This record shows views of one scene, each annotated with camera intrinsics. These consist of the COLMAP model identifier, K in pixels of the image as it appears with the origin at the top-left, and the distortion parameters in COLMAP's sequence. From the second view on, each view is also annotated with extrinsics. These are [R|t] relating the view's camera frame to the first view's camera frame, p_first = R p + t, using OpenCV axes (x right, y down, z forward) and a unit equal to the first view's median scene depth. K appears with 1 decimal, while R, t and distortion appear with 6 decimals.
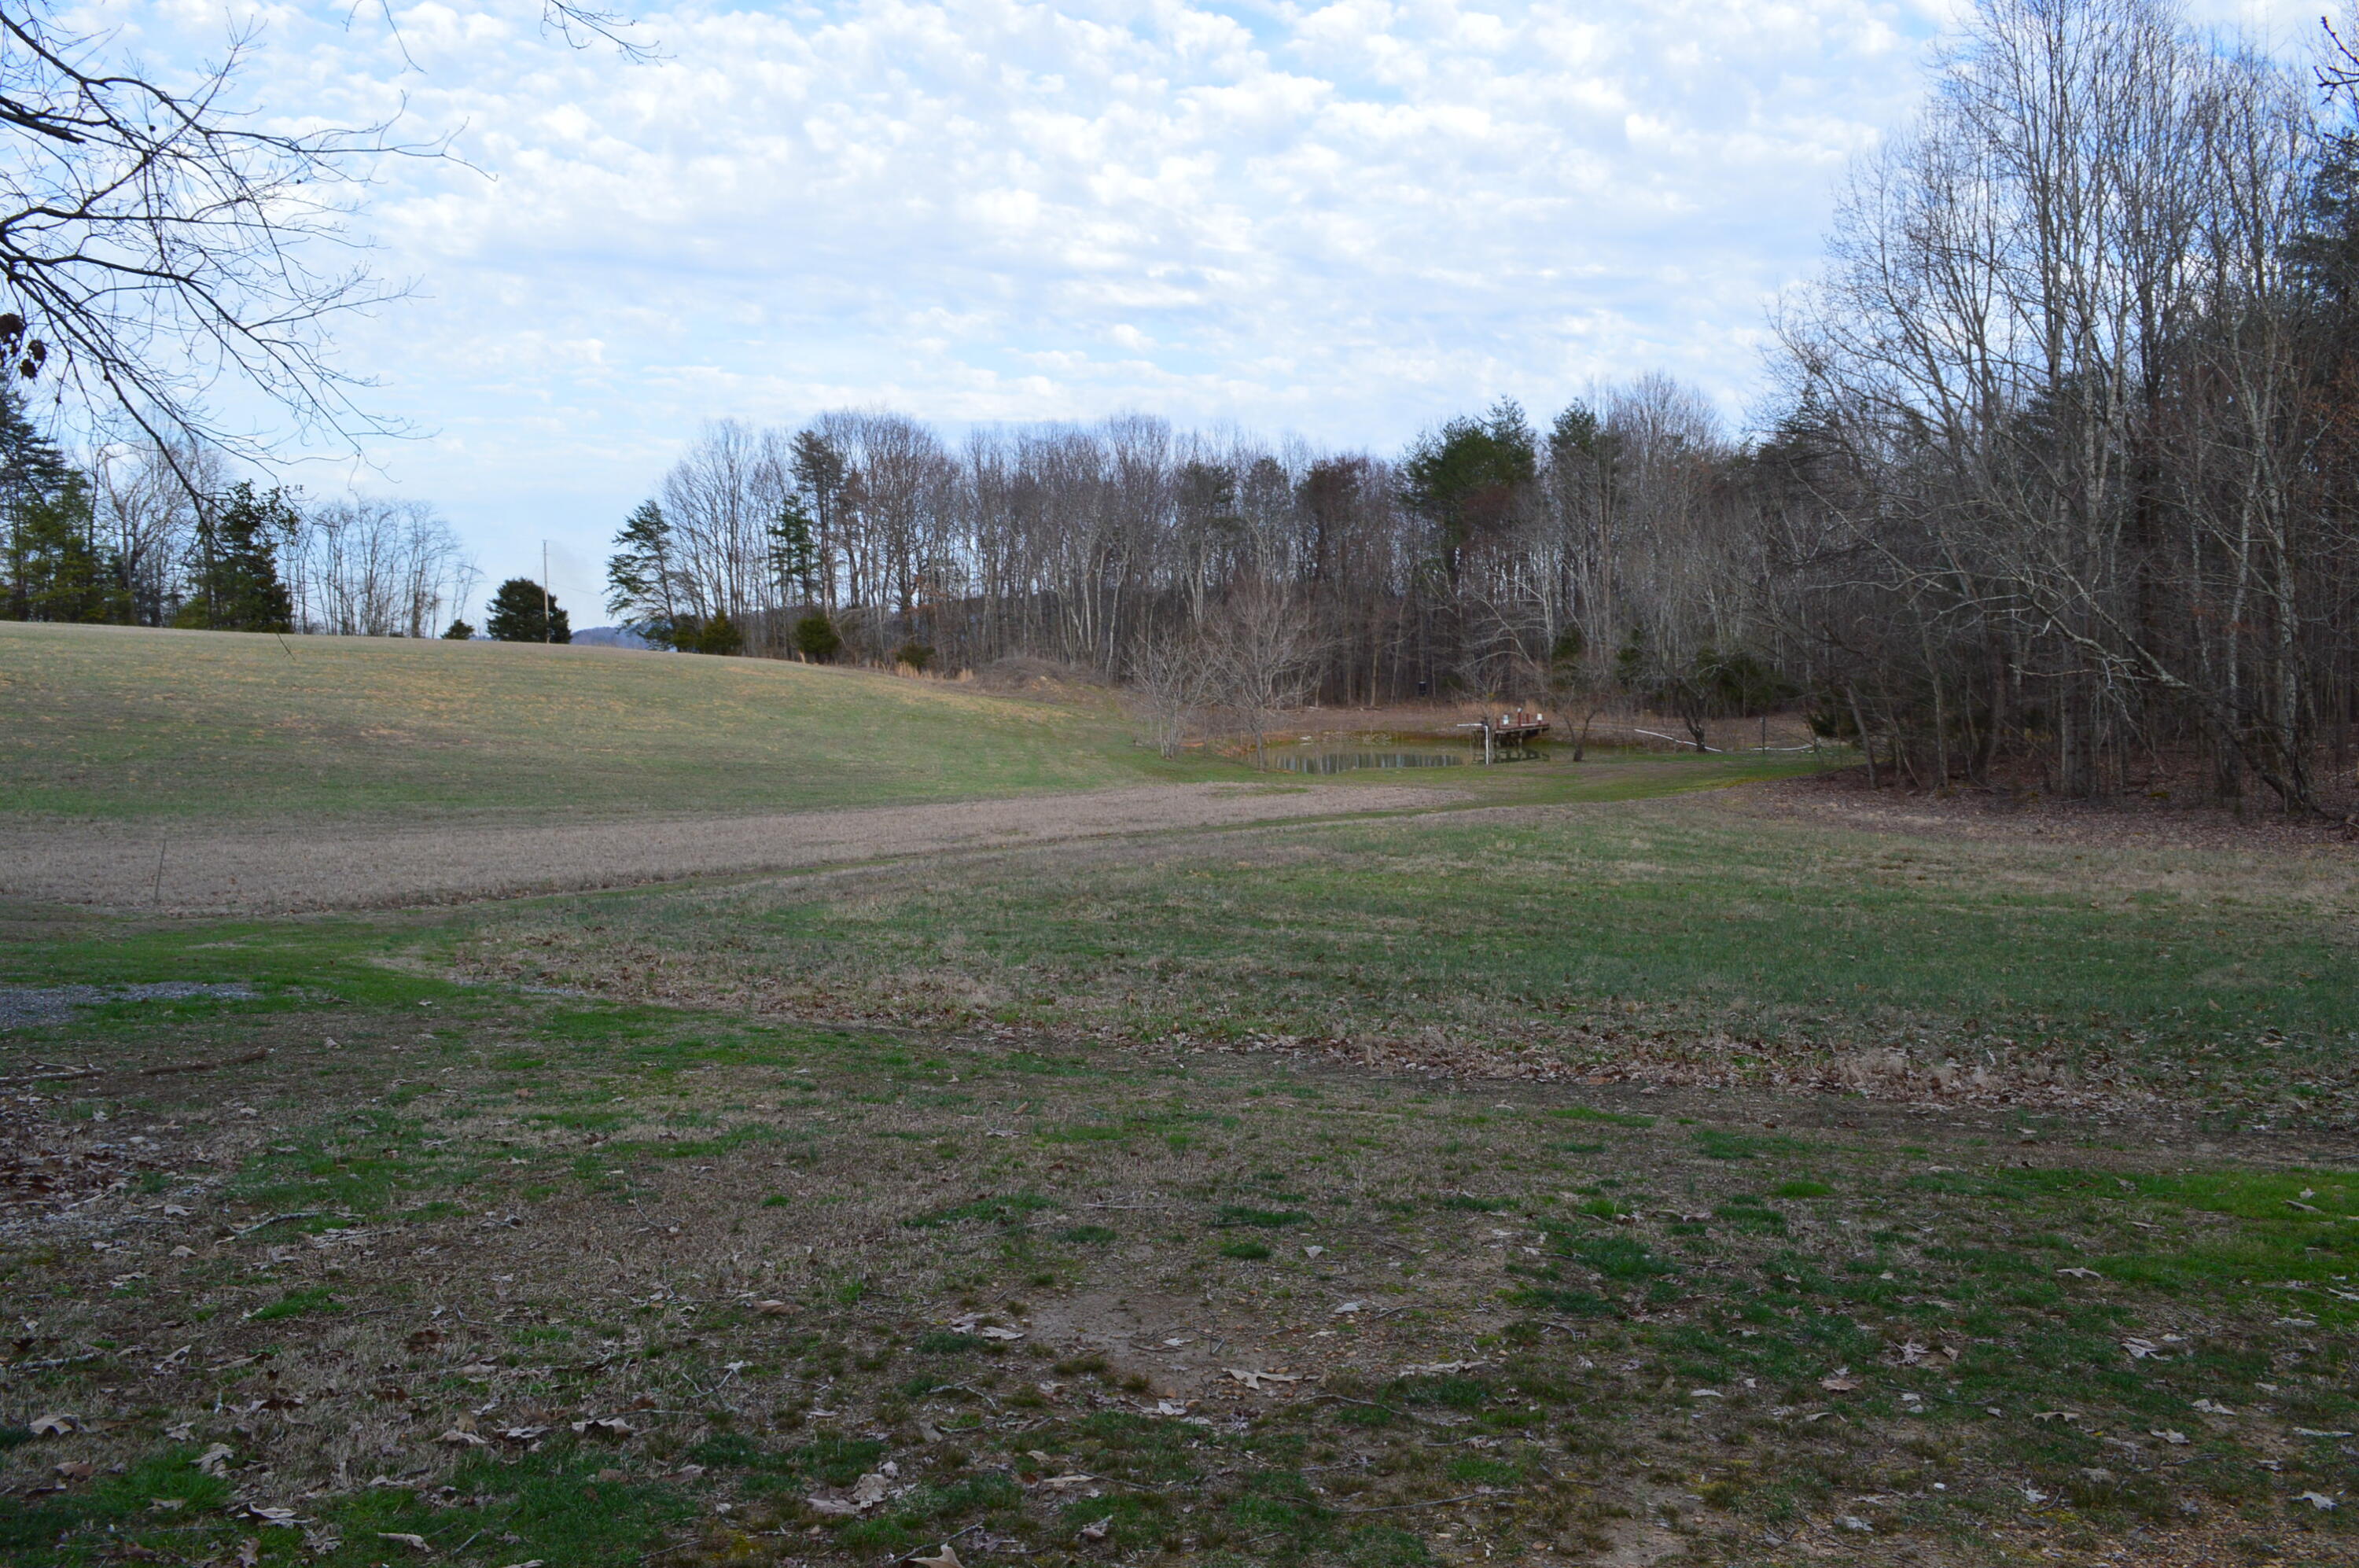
lens RADIAL K [[1901.3, 0, 1181.9], [0, 1901.3, 761.8], [0, 0, 1]] dist [-0.078556, 0.014418]
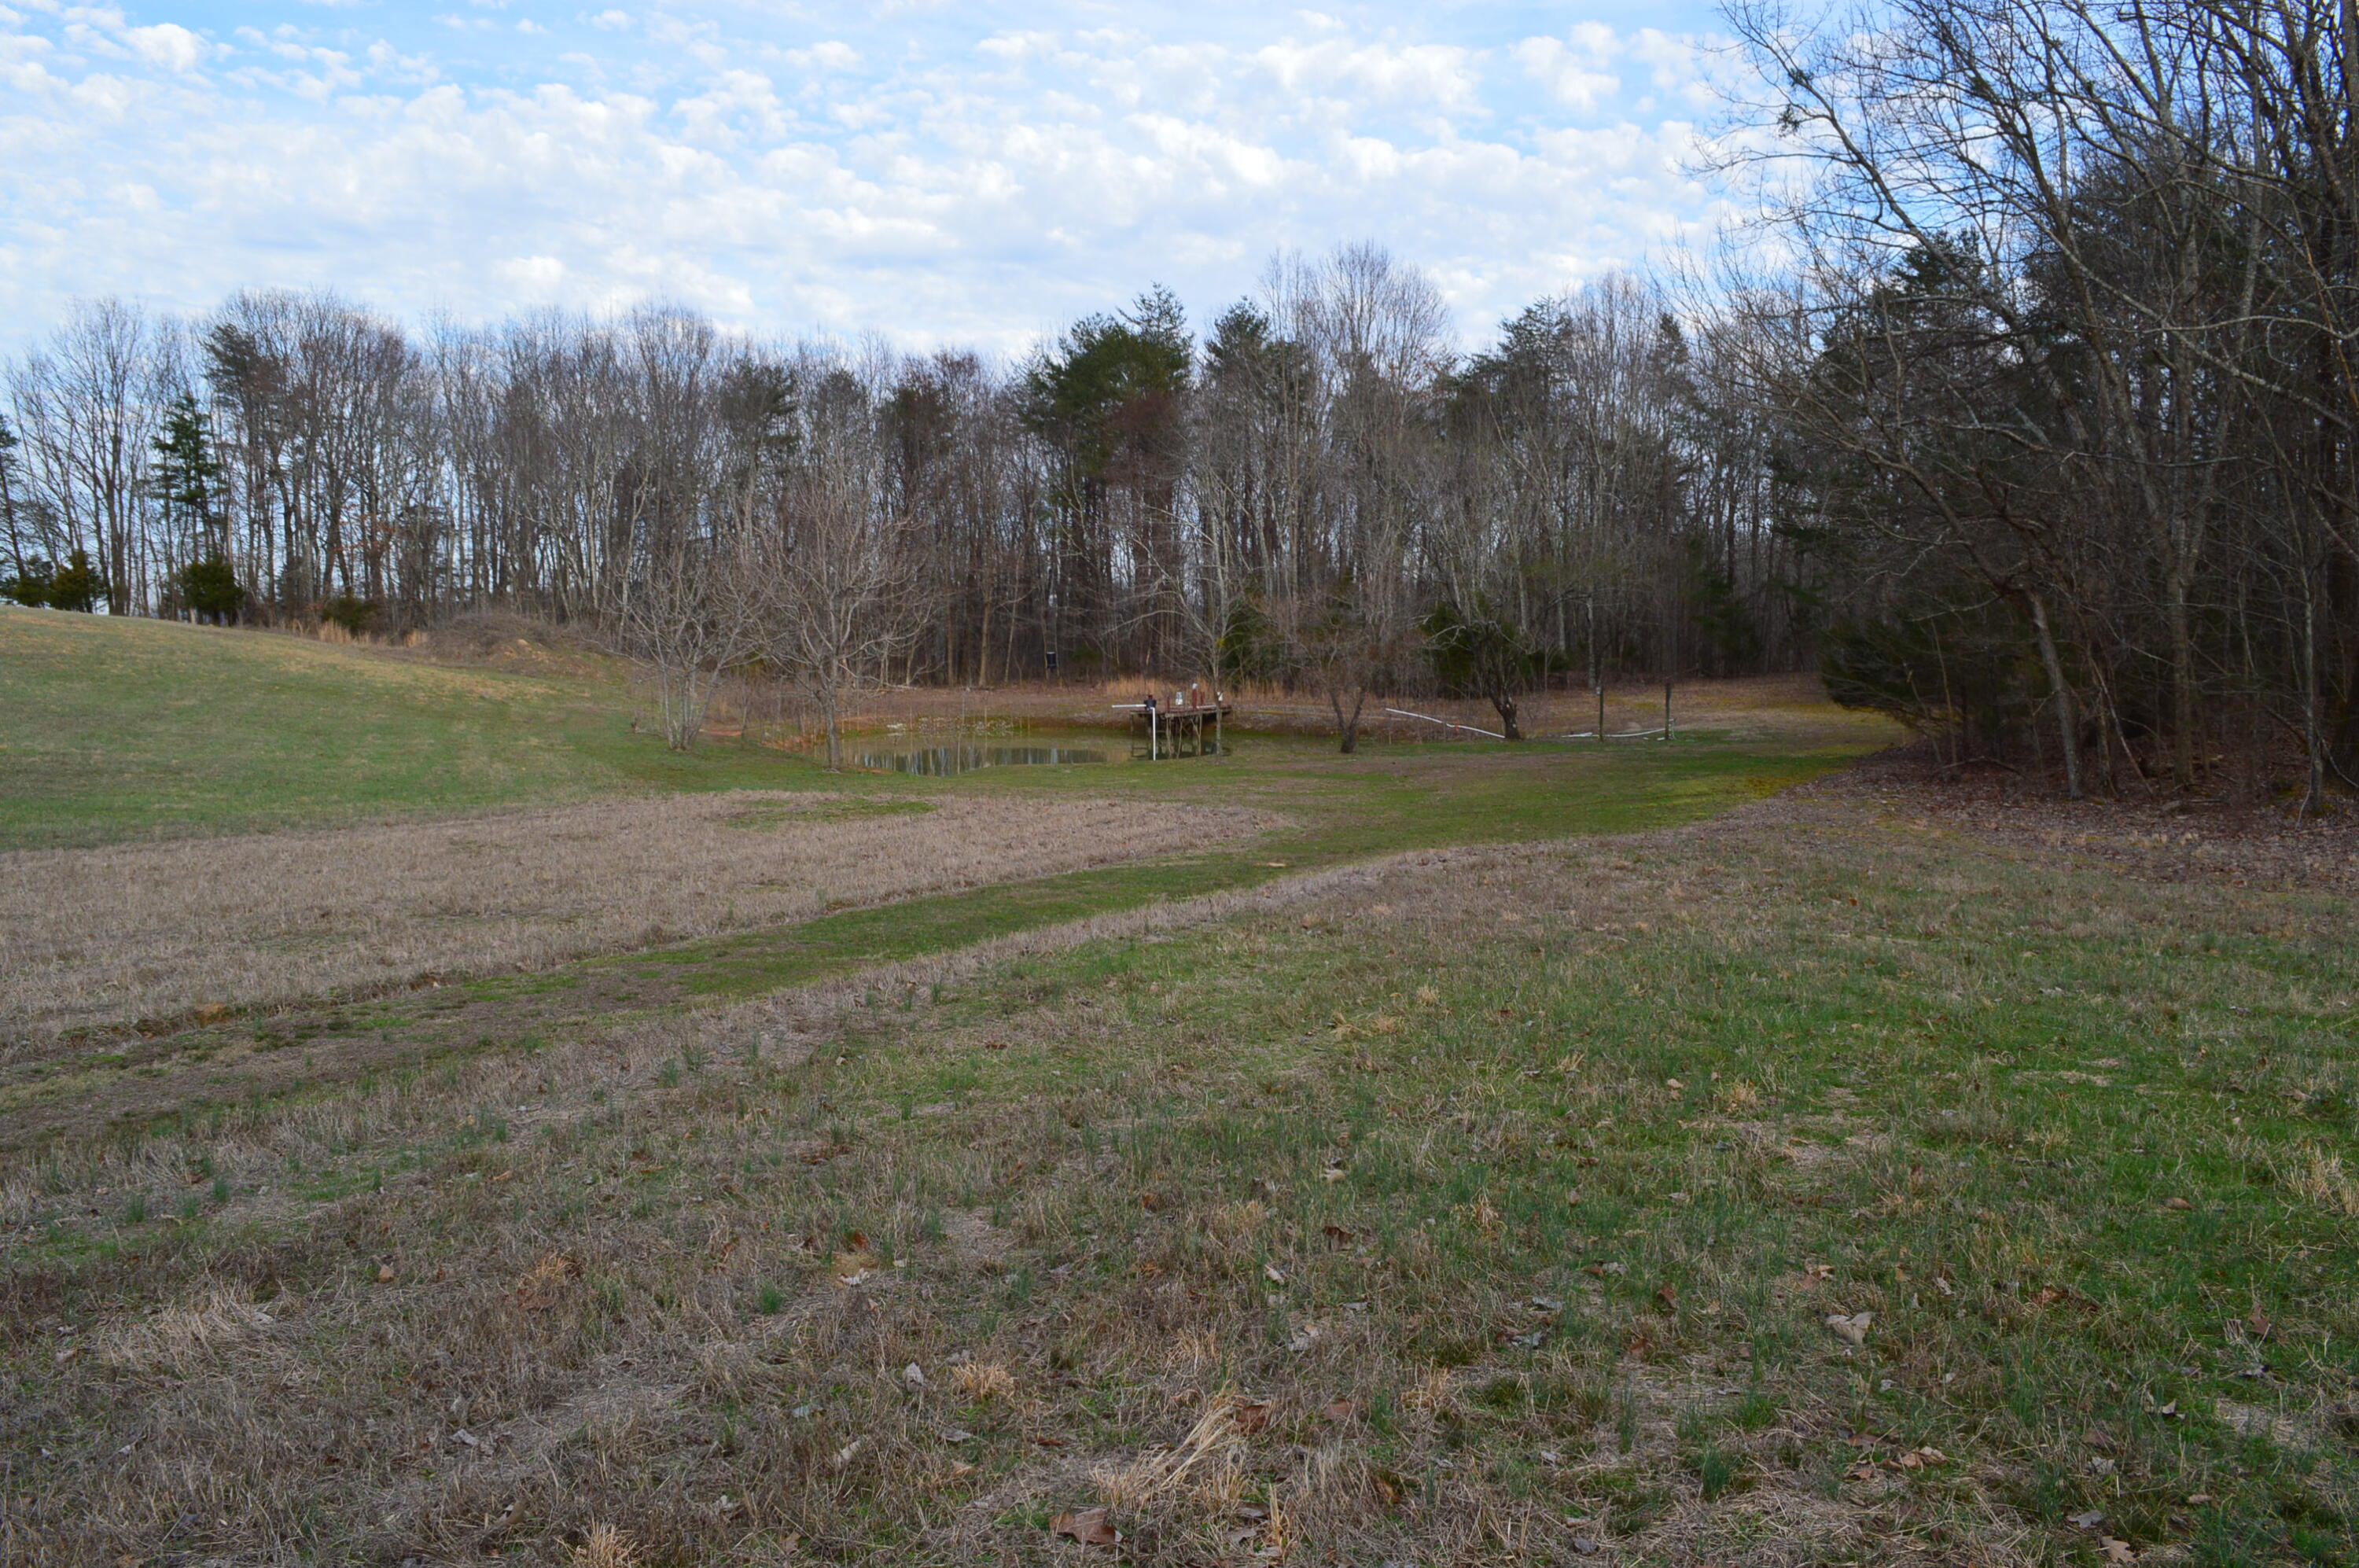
lens RADIAL K [[1901.3, 0, 1181.9], [0, 1901.3, 761.8], [0, 0, 1]] dist [-0.078556, 0.014418]
pose [[0.974905, -0.000888, 0.222620, 0.009647], [0.001205, 0.999998, -0.001290, 0.001763], [-0.222619, 0.001526, 0.974904, 0.240291]]
